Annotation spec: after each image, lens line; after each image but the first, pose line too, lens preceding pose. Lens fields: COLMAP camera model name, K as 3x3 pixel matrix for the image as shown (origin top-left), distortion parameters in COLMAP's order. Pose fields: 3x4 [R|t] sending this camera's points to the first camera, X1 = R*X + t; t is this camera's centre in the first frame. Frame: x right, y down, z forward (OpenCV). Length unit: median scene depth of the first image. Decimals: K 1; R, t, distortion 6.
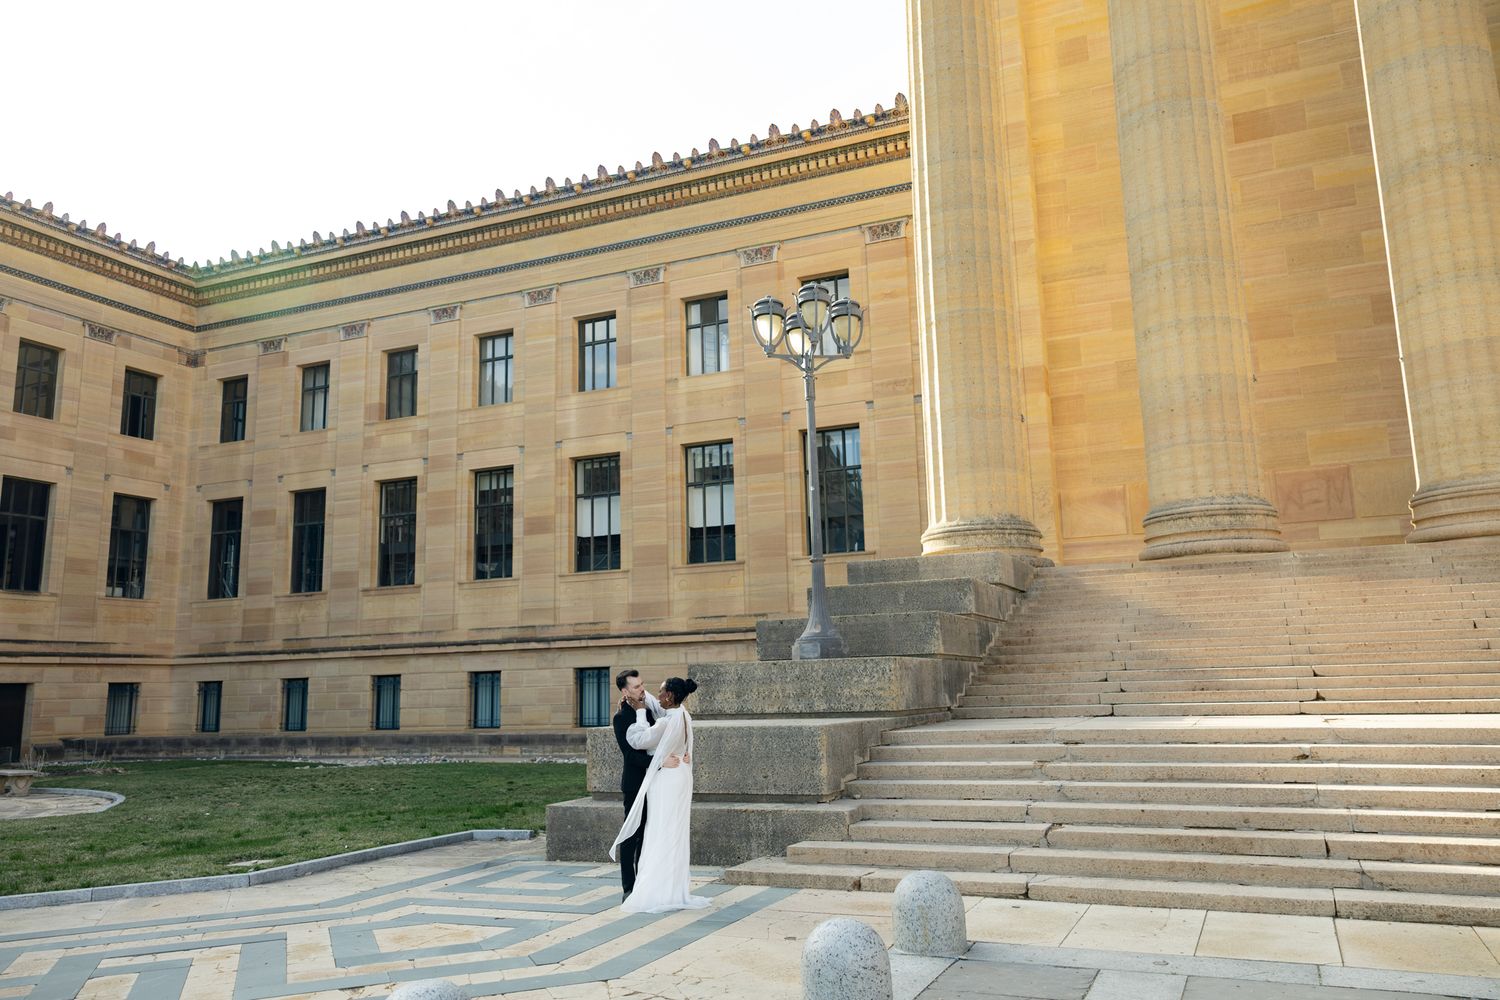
lens RADIAL K [[1167.1, 0, 748.4], [0, 1167.1, 462.2], [0, 0, 1]] dist [0.022069, -0.003655]
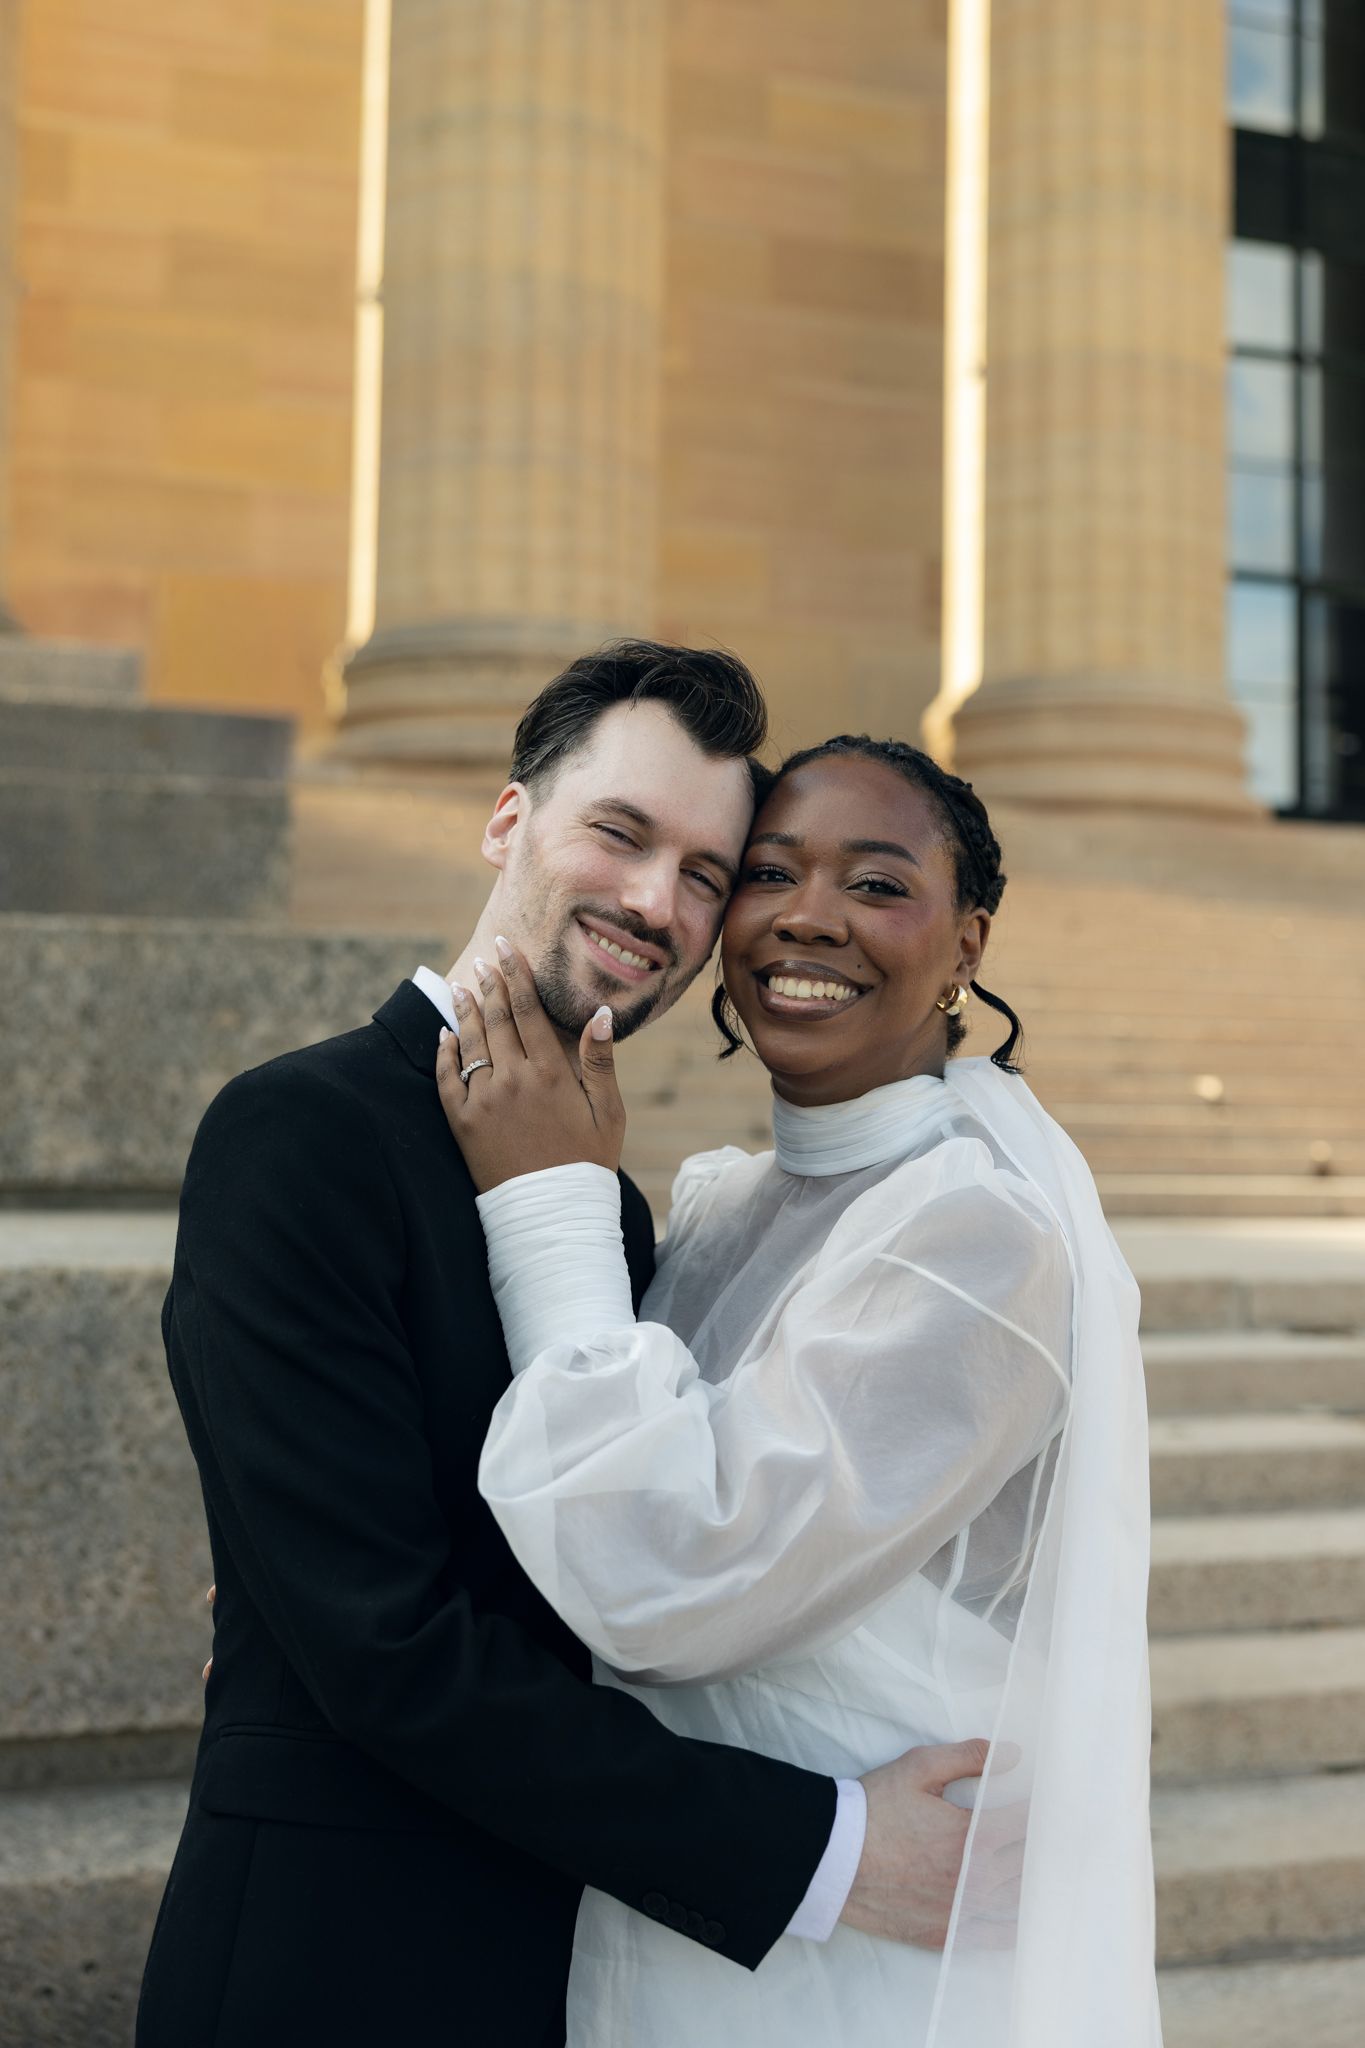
lens RADIAL K [[2500.9, 0, 700.9], [0, 2500.9, 1011.0], [0, 0, 1]] dist [-0.033238, 0.000000]
pose [[0.717323, 0.072476, 0.692961, -0.097308], [-0.168270, 0.983155, 0.071358, 0.084061], [-0.676117, -0.167791, 0.717435, 0.385390]]
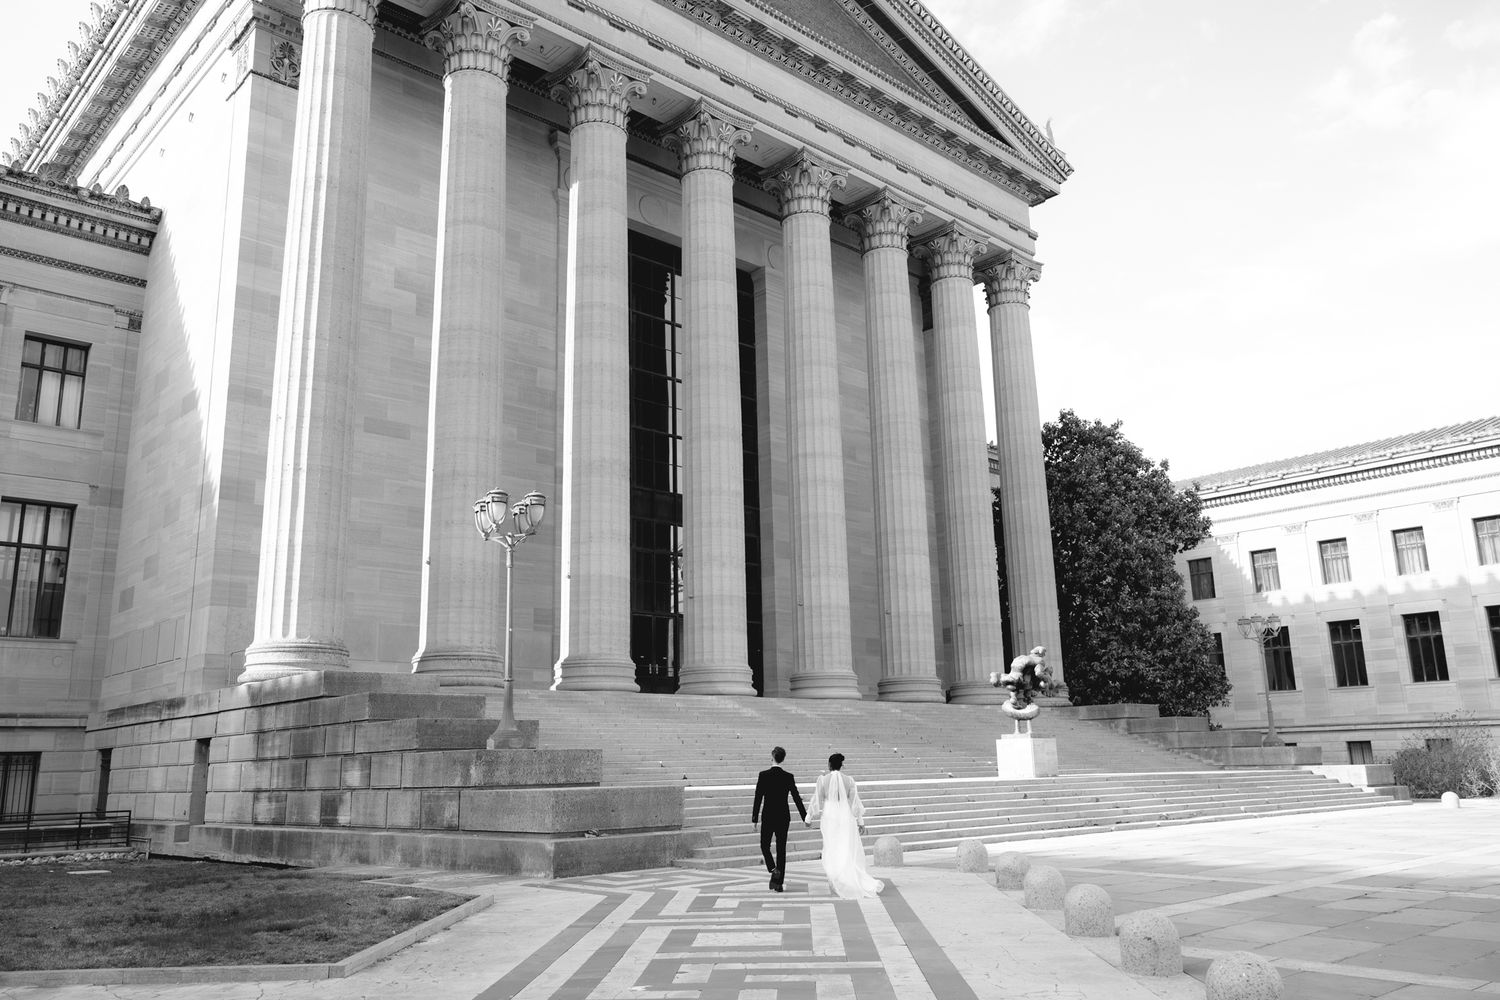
lens RADIAL K [[1167.1, 0, 744.5], [0, 1167.1, 496.1], [0, 0, 1]] dist [0.022069, -0.003655]
pose [[0.393992, 0.226130, 0.890862, -0.798229], [-0.164495, 0.970961, -0.173712, 0.044986], [-0.904274, -0.078101, 0.419748, 0.098870]]
